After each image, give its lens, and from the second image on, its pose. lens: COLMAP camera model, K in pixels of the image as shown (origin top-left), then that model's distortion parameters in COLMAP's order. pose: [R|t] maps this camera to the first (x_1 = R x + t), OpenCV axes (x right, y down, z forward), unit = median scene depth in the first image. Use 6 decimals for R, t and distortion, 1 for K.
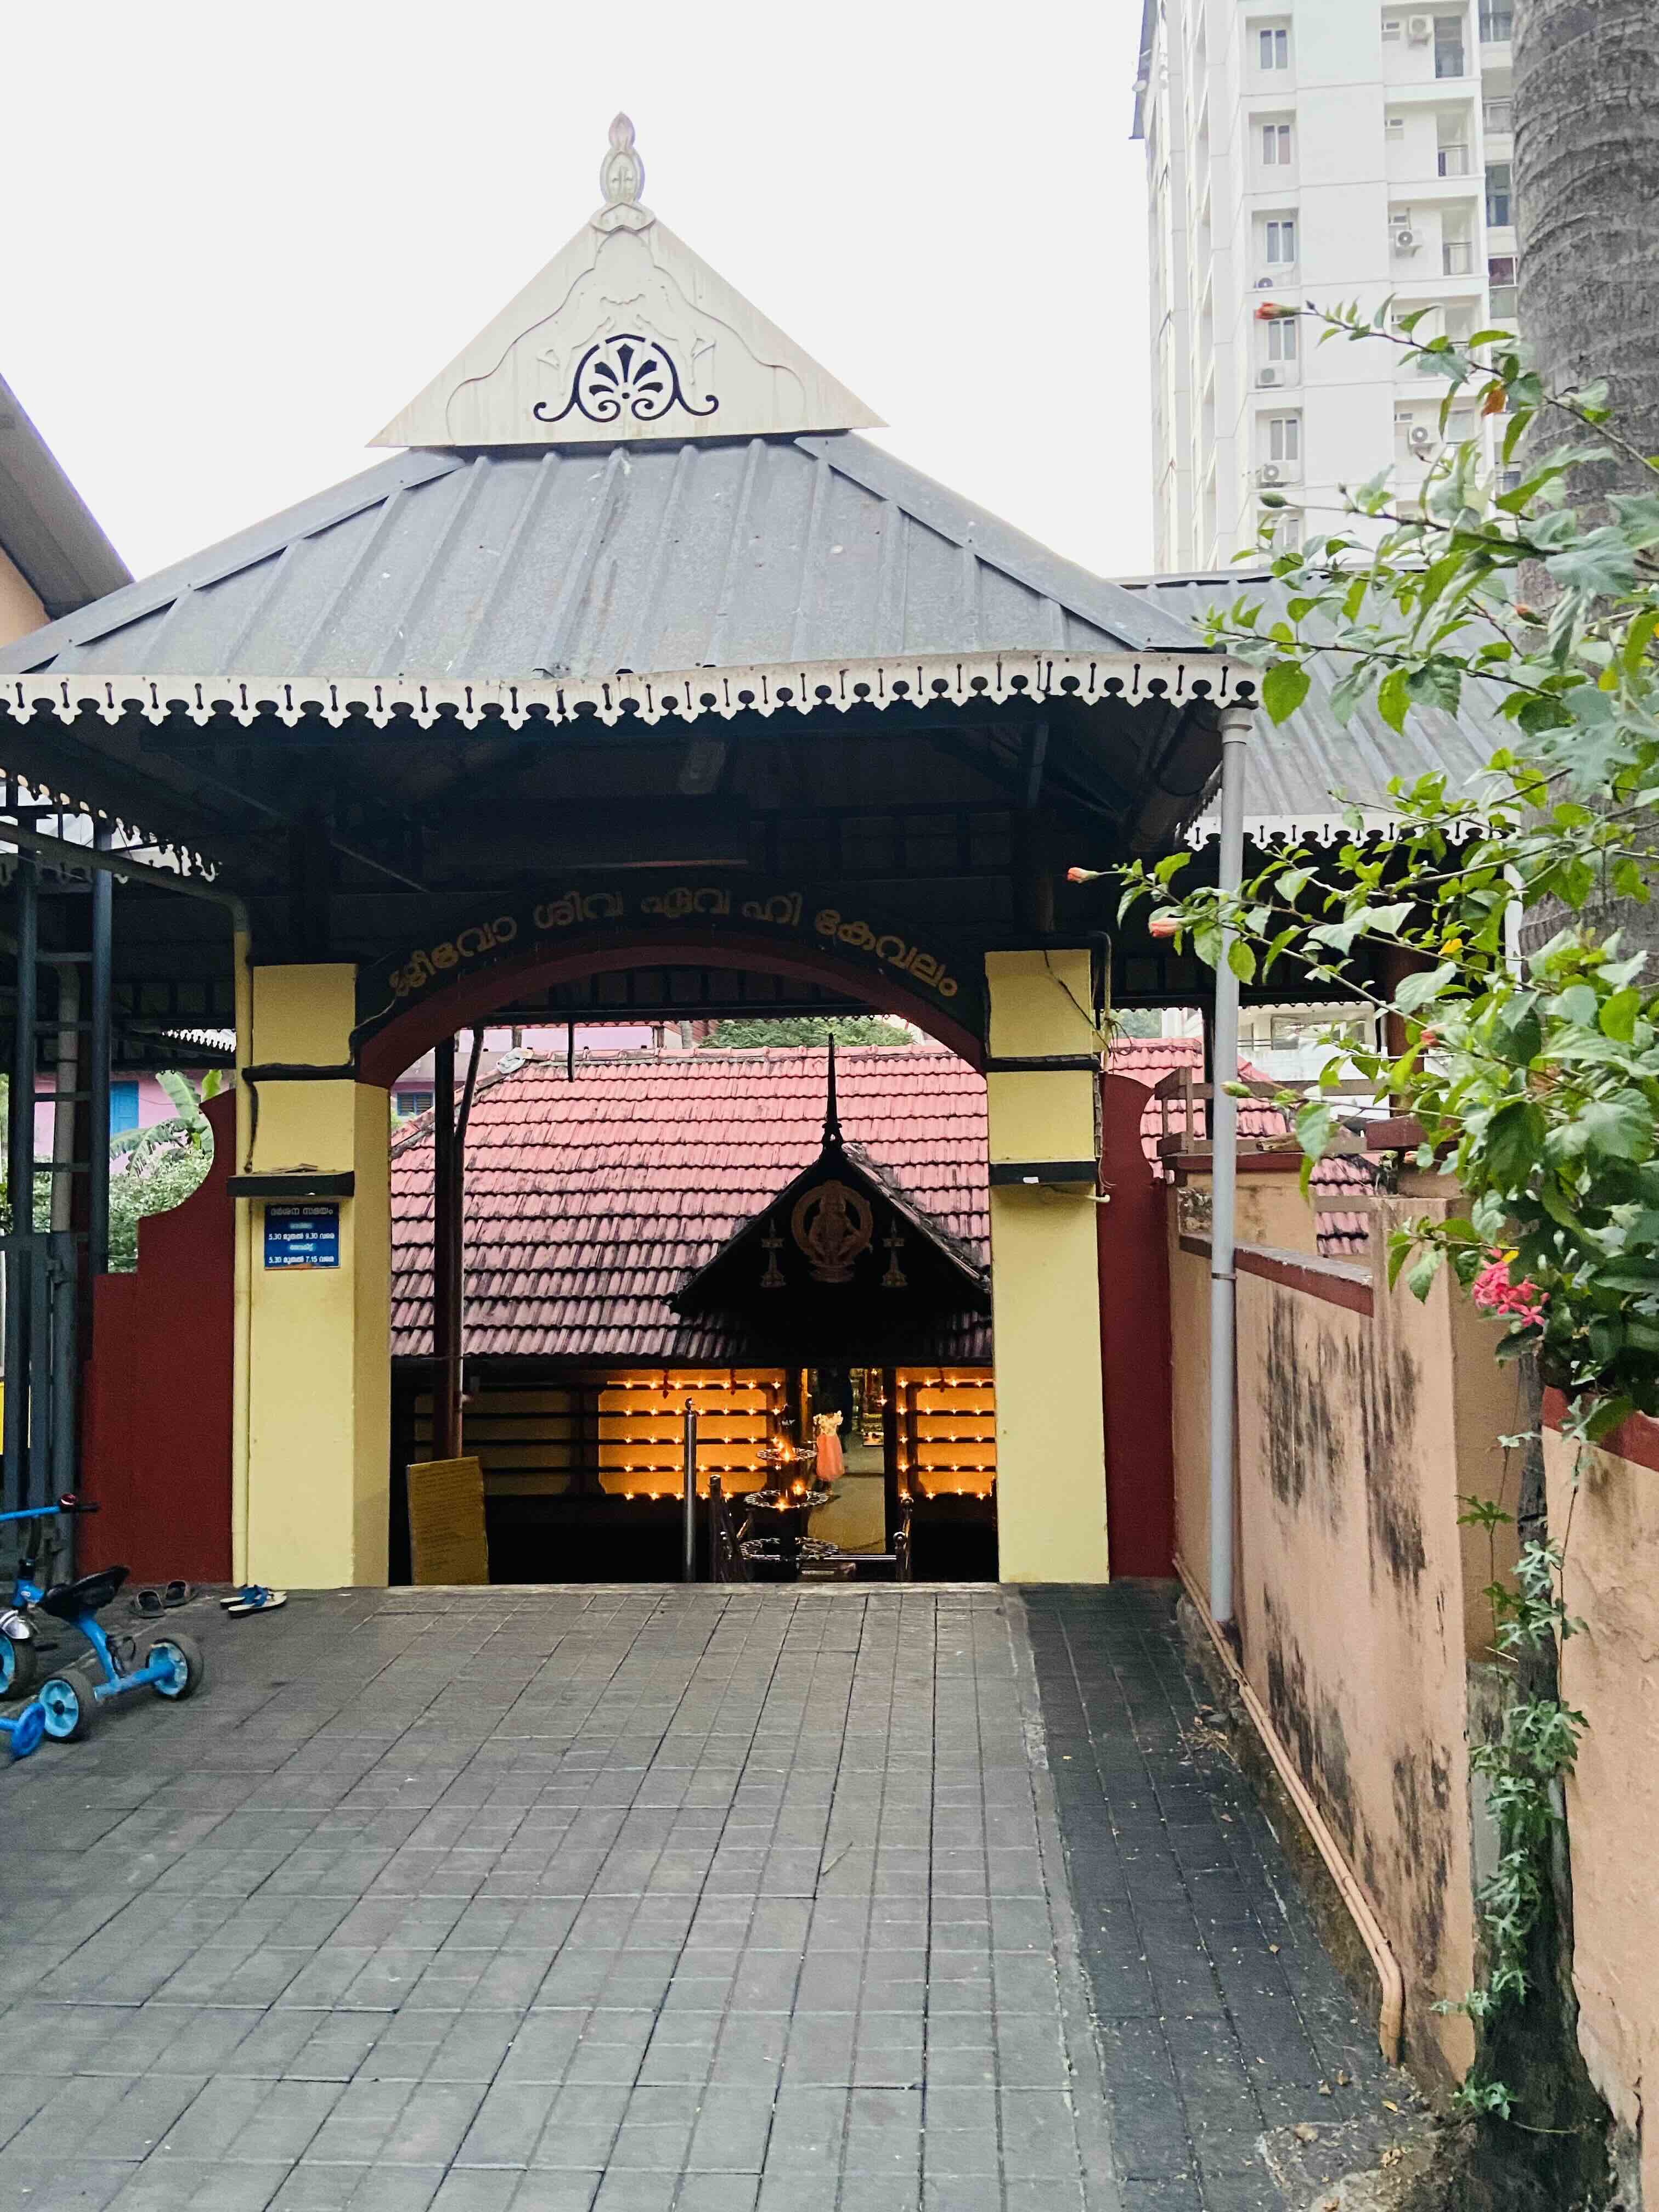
lens RADIAL K [[1669.6, 0, 843.0], [0, 1669.6, 1087.1], [0, 0, 1]] dist [0.128667, -0.154475]
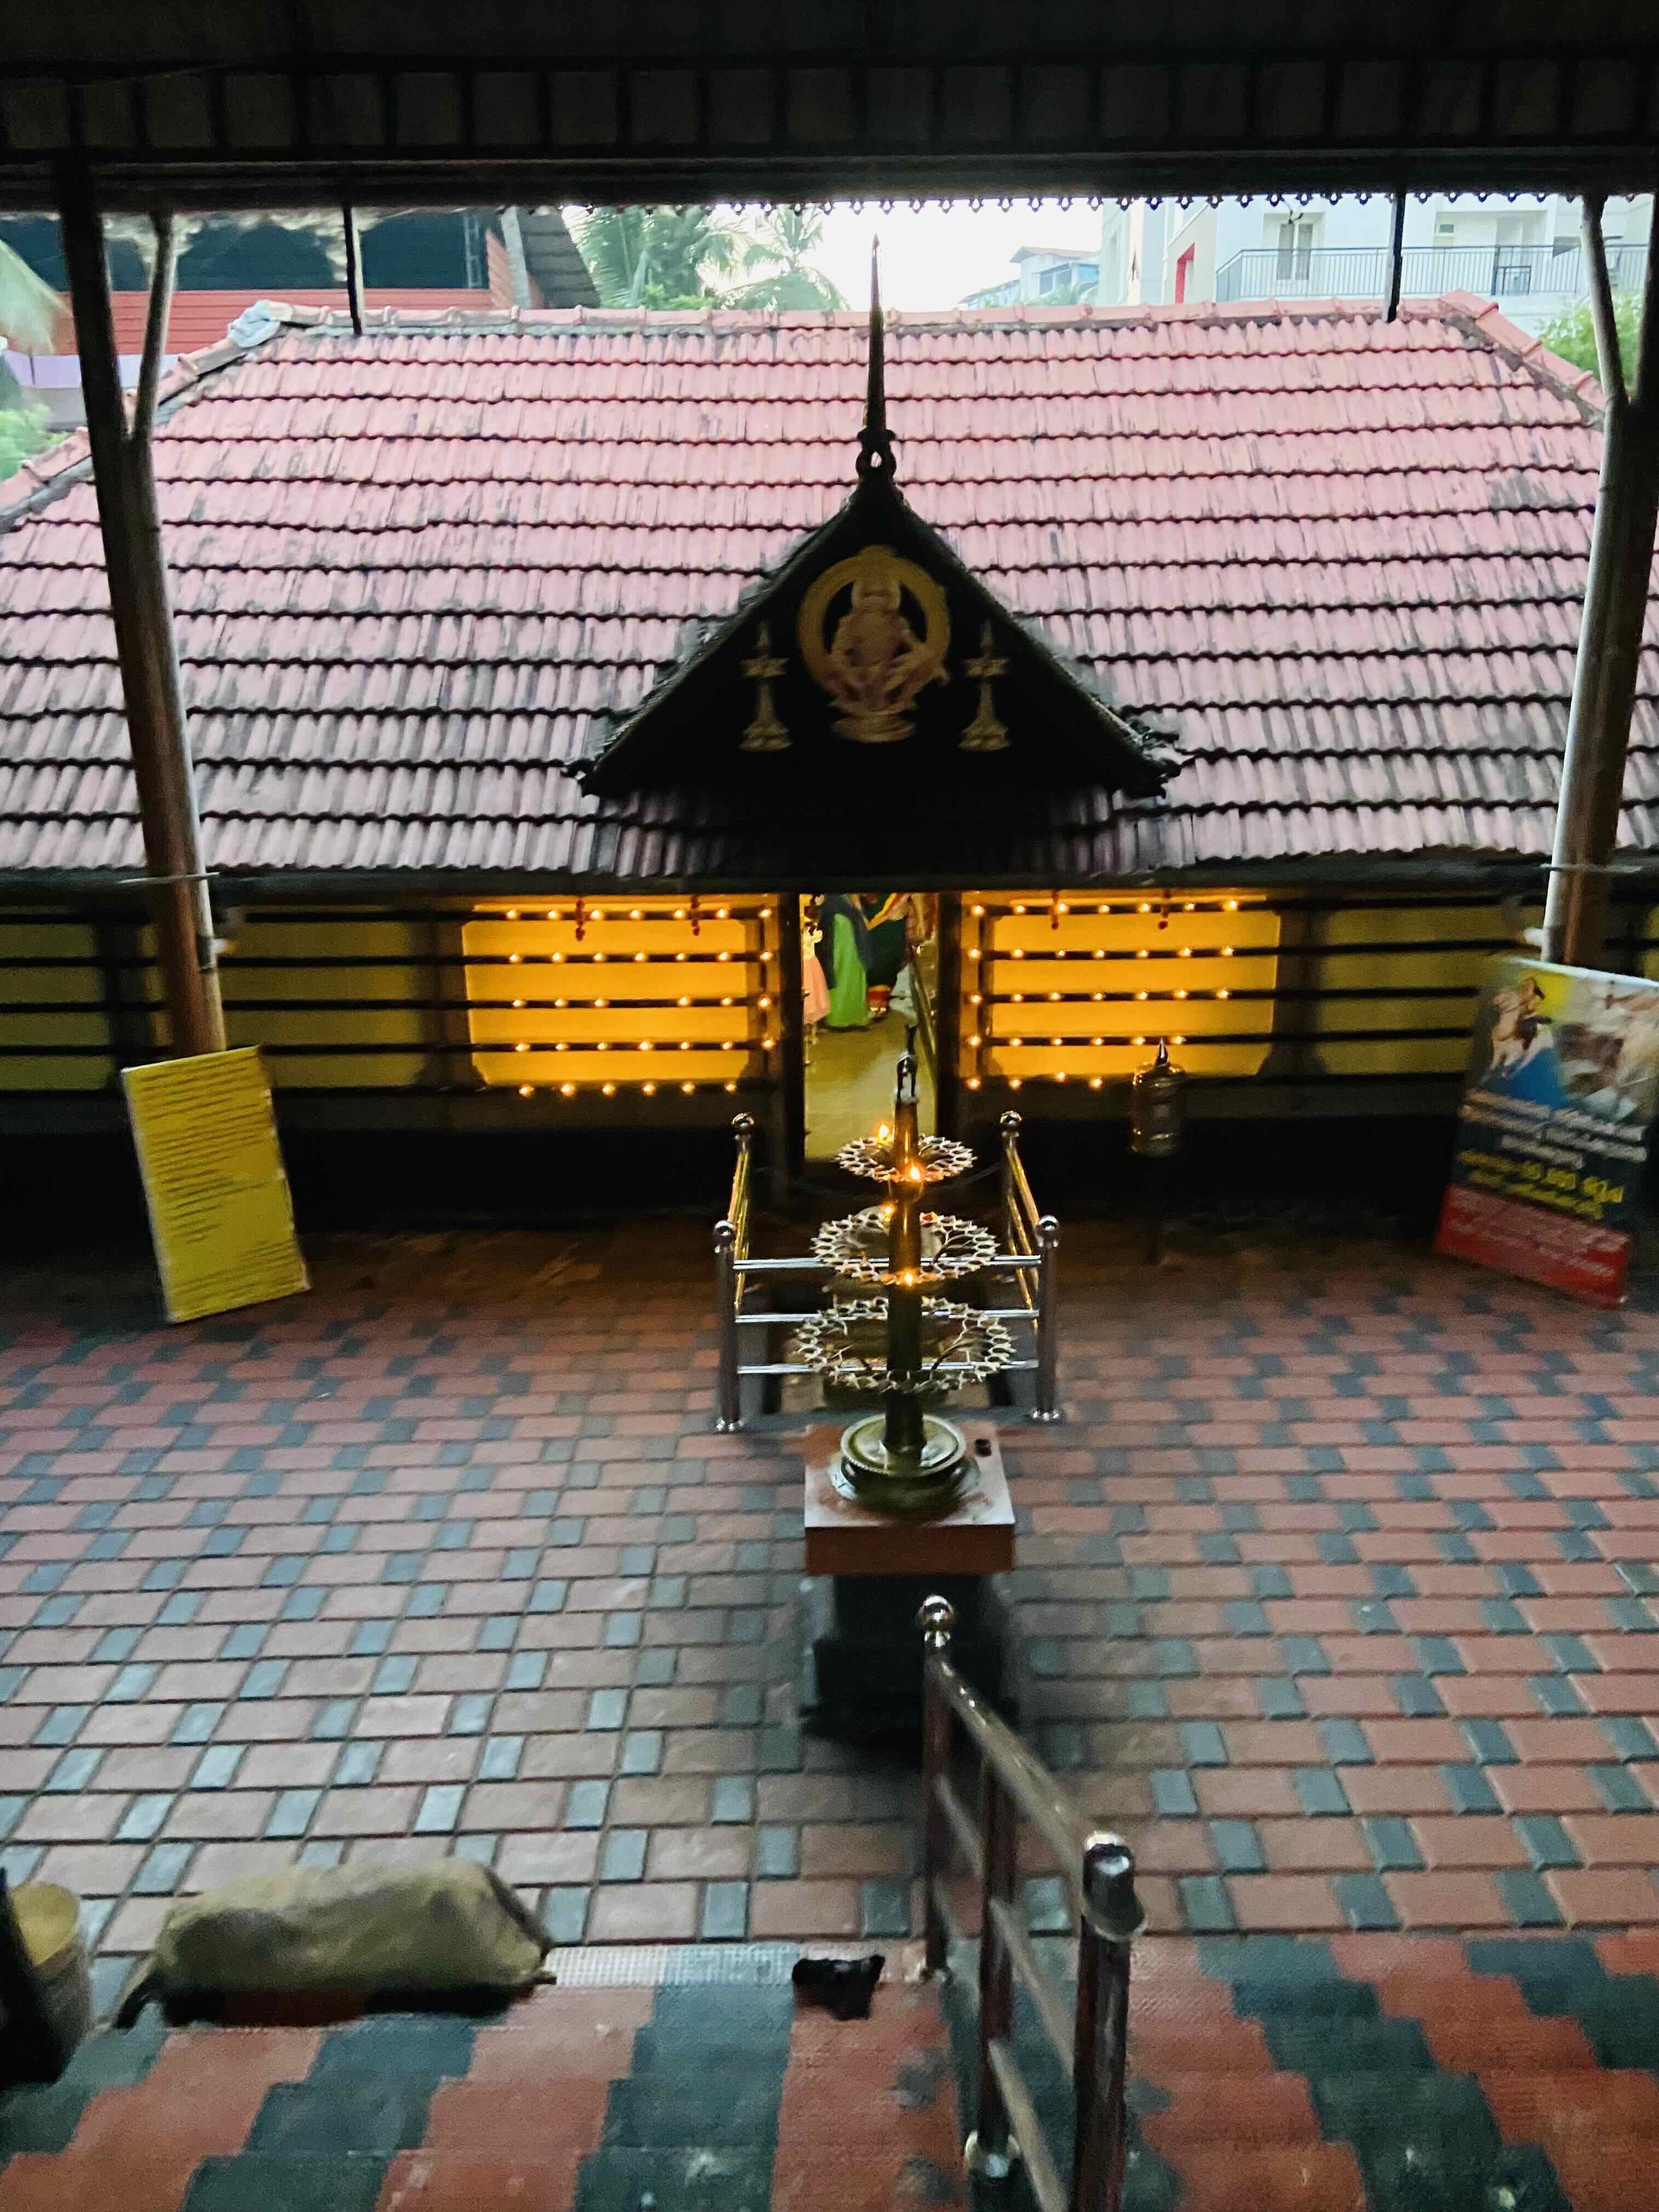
lens RADIAL K [[1669.6, 0, 846.0], [0, 1669.6, 1098.1], [0, 0, 1]] dist [0.128667, -0.154475]
pose [[0.996304, -0.019864, 0.083567, -0.064706], [-0.010001, 0.939446, 0.342552, 0.036823], [-0.085311, -0.342122, 0.935775, 0.435503]]
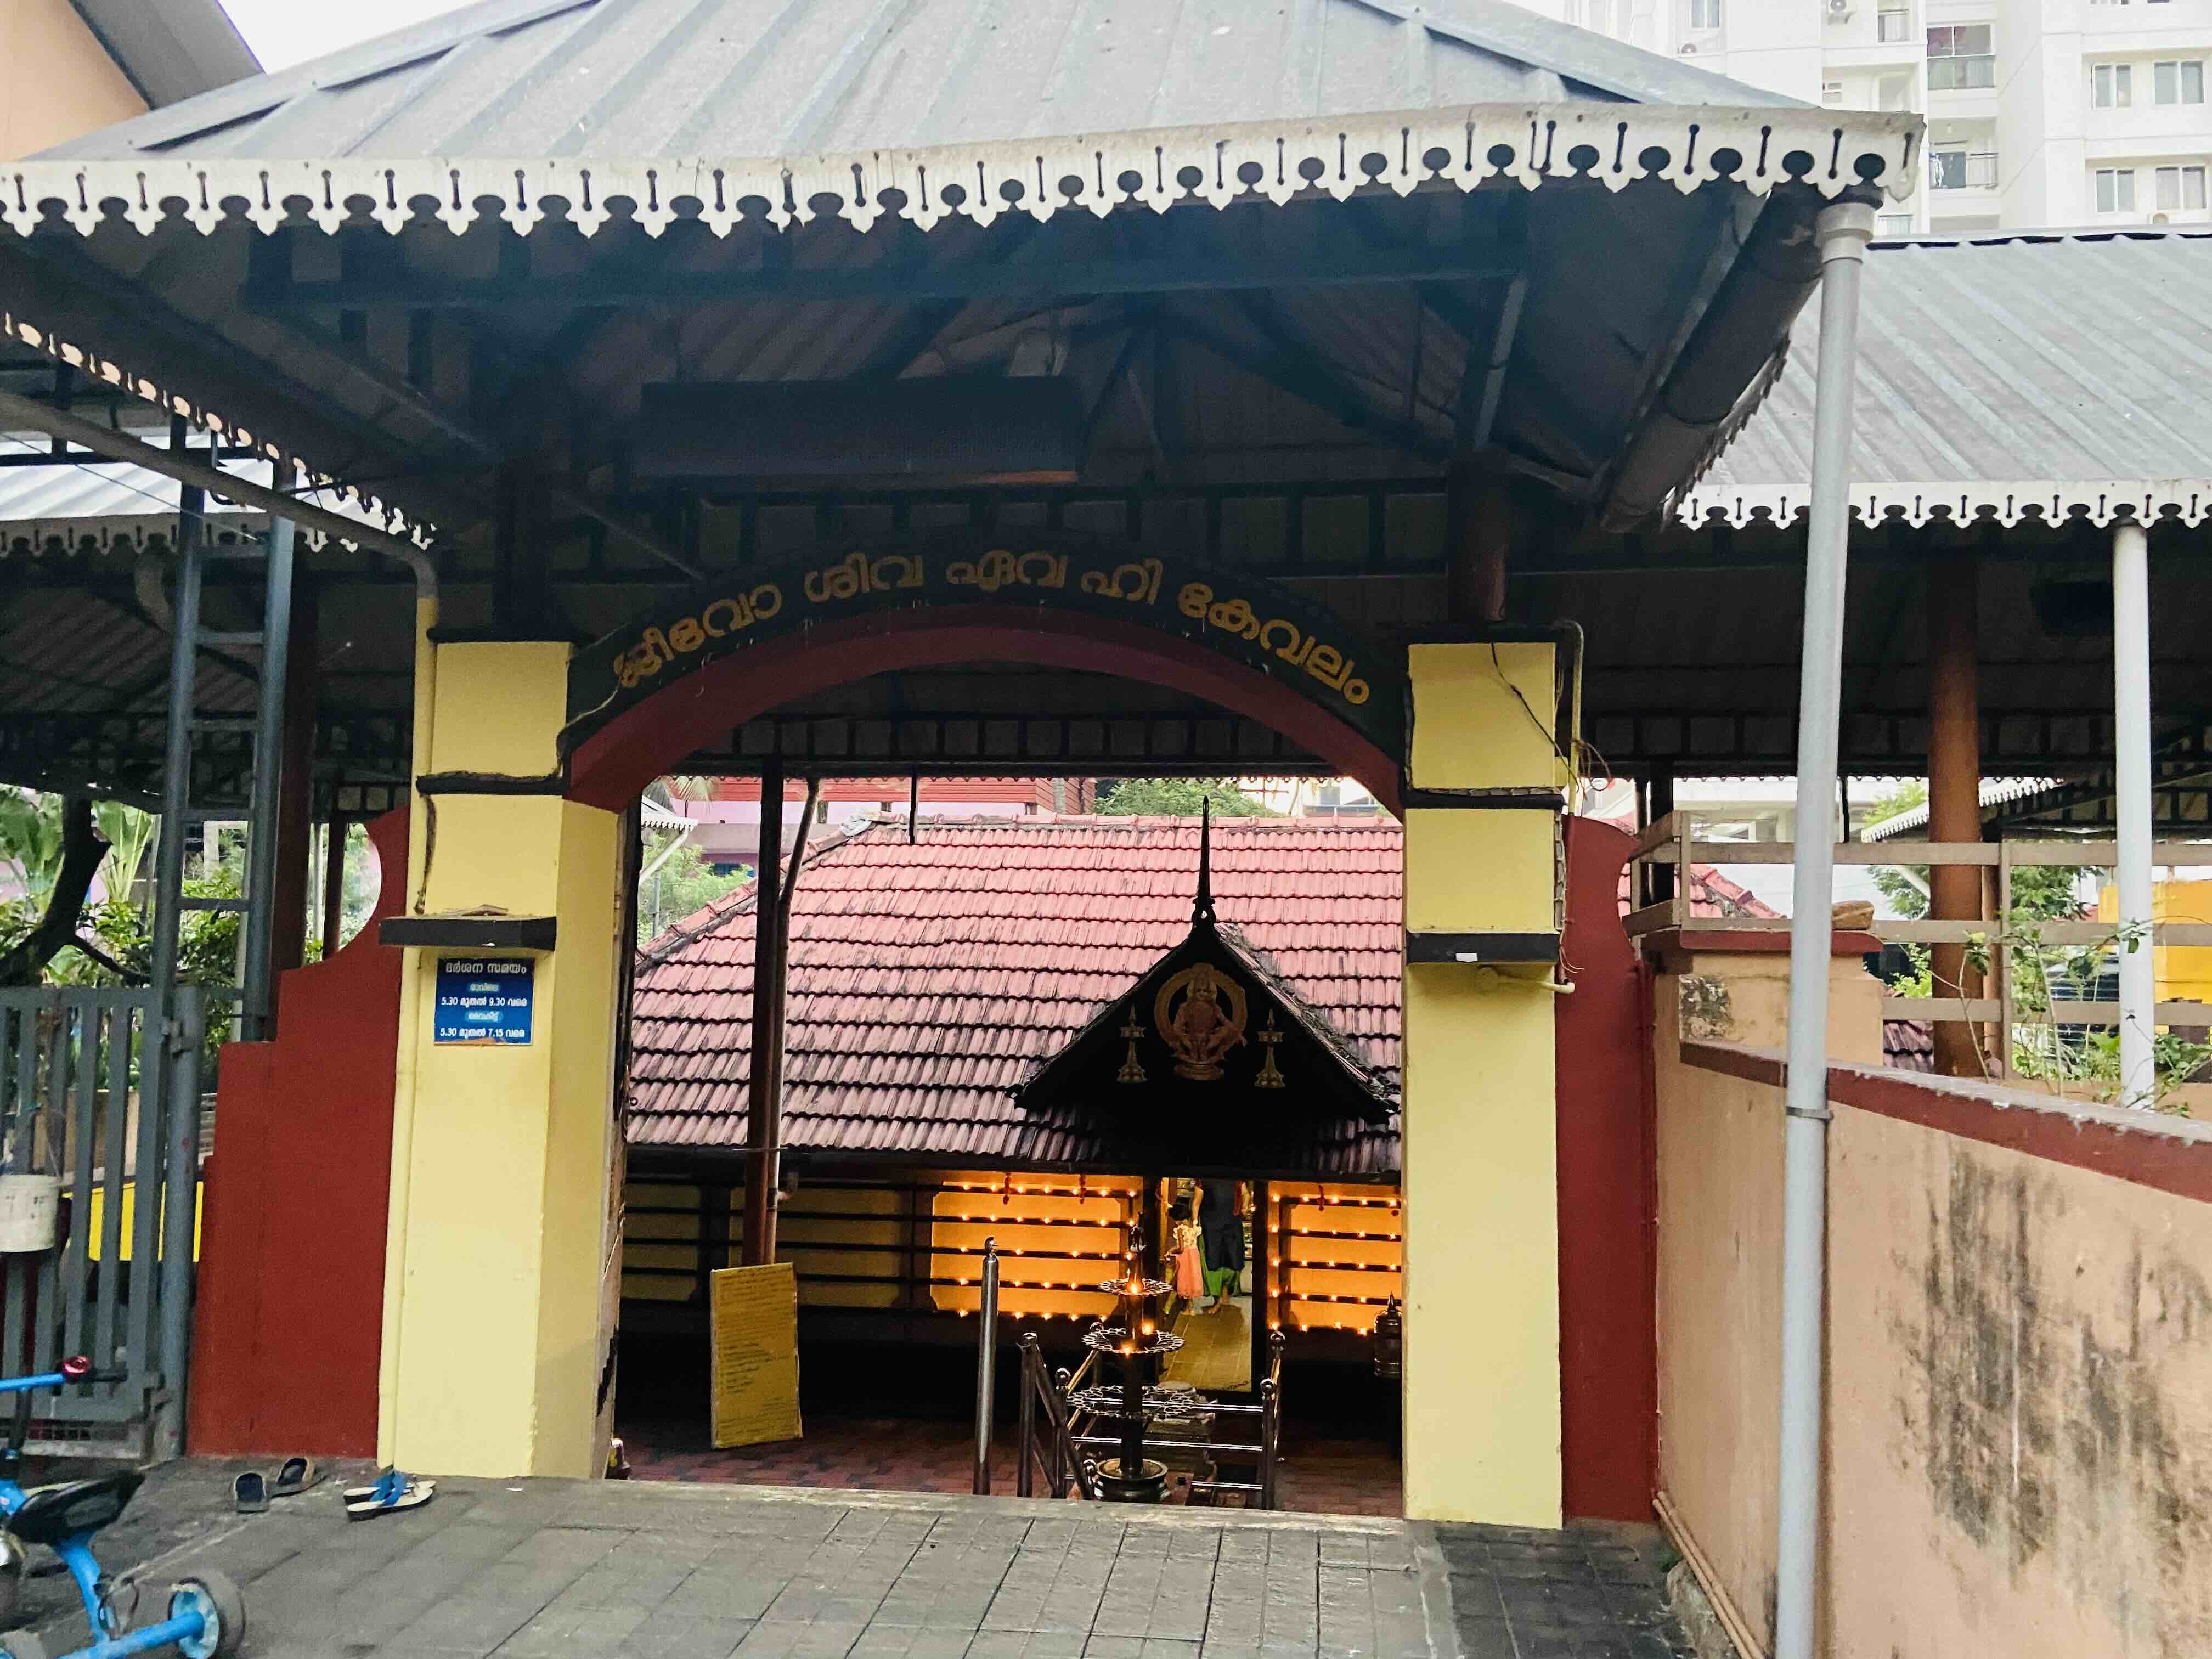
lens RADIAL K [[1669.6, 0, 1141.9], [0, 1669.6, 849.2], [0, 0, 1]] dist [0.128667, -0.154475]
pose [[0.998352, 0.029893, -0.048993, 0.003142], [-0.030710, 0.999400, -0.016010, 0.010939], [0.048485, 0.017488, 0.998671, 0.119805]]
